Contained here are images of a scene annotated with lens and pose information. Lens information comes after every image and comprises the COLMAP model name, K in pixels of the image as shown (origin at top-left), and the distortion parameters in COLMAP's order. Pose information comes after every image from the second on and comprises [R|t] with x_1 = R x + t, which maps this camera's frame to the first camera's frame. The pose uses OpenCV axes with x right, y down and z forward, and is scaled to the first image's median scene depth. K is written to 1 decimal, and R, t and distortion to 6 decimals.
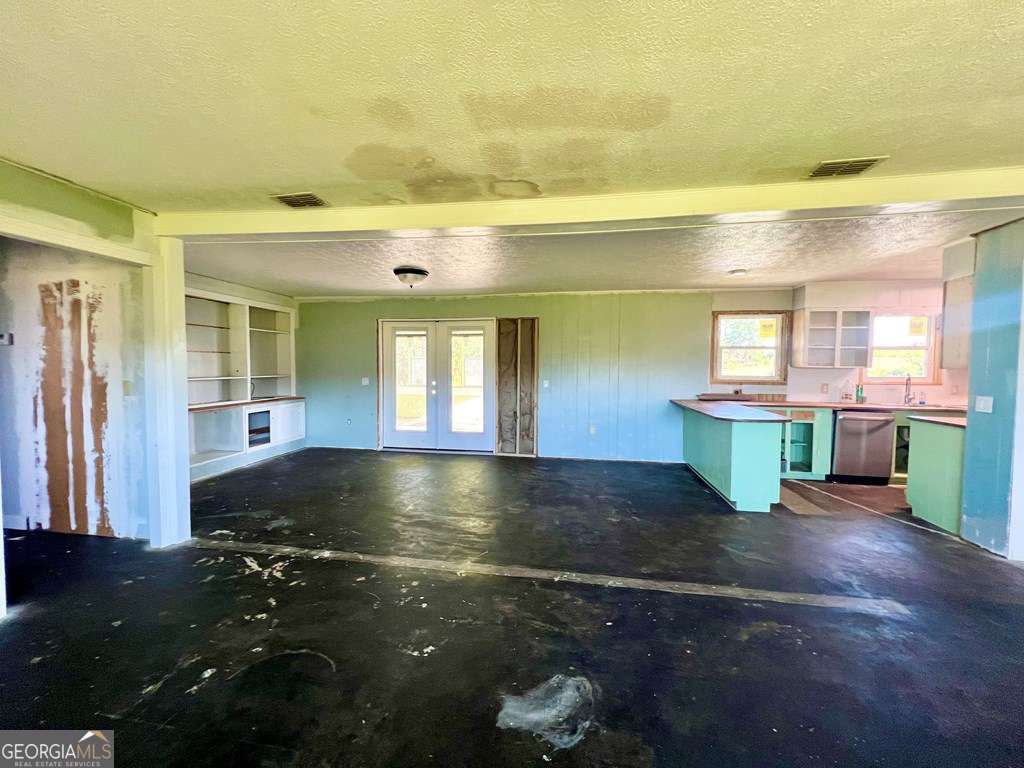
lens RADIAL K [[410.4, 0, 510.0], [0, 410.4, 382.5], [0, 0, 1]] dist [0.000237, -0.000090]
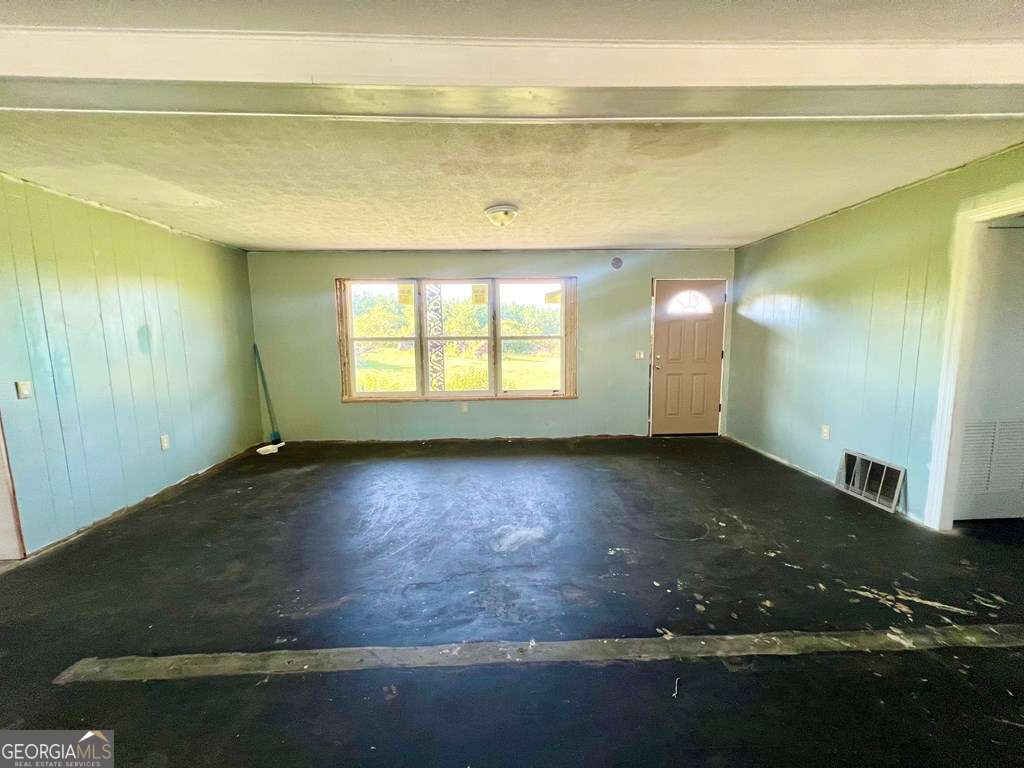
lens RADIAL K [[410.4, 0, 510.0], [0, 410.4, 382.5], [0, 0, 1]] dist [0.000237, -0.000090]
pose [[-0.980376, 0.027218, -0.195249, 0.205247], [-0.003889, 0.987560, 0.157192, -0.054760], [0.197098, 0.154866, -0.968075, 1.191316]]
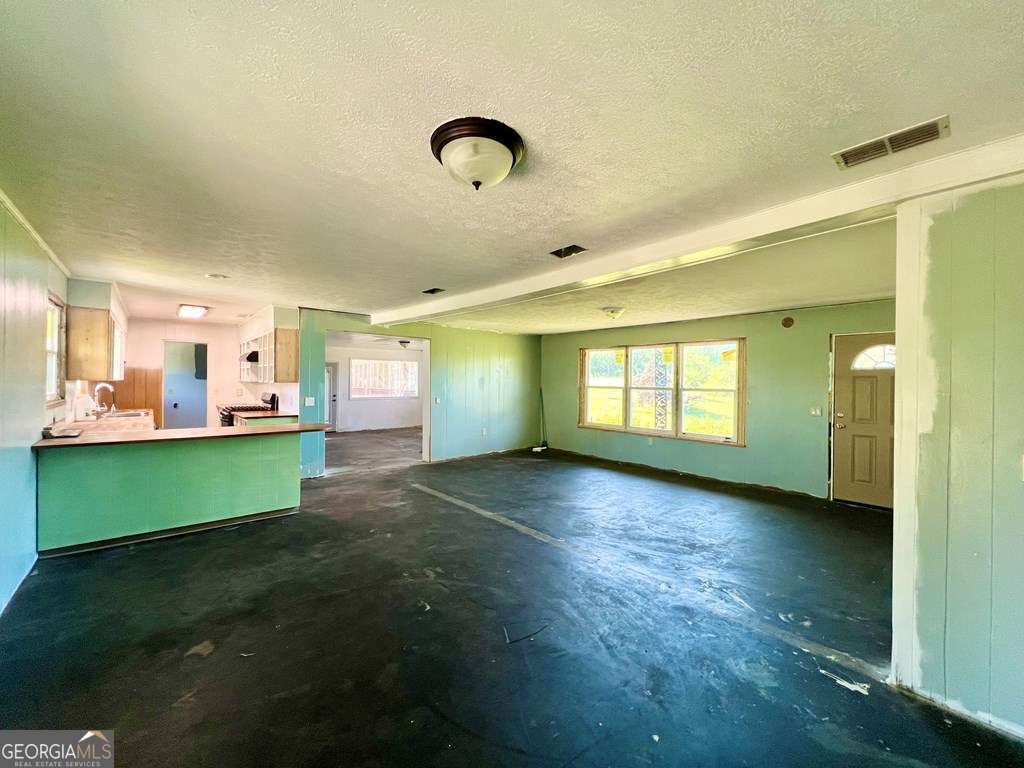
lens RADIAL K [[410.4, 0, 510.0], [0, 410.4, 382.5], [0, 0, 1]] dist [0.000237, -0.000090]
pose [[-0.770761, -0.020124, 0.636806, -0.648001], [0.006172, 0.999218, 0.039047, -0.088541], [-0.637094, 0.034026, -0.770034, 1.638684]]
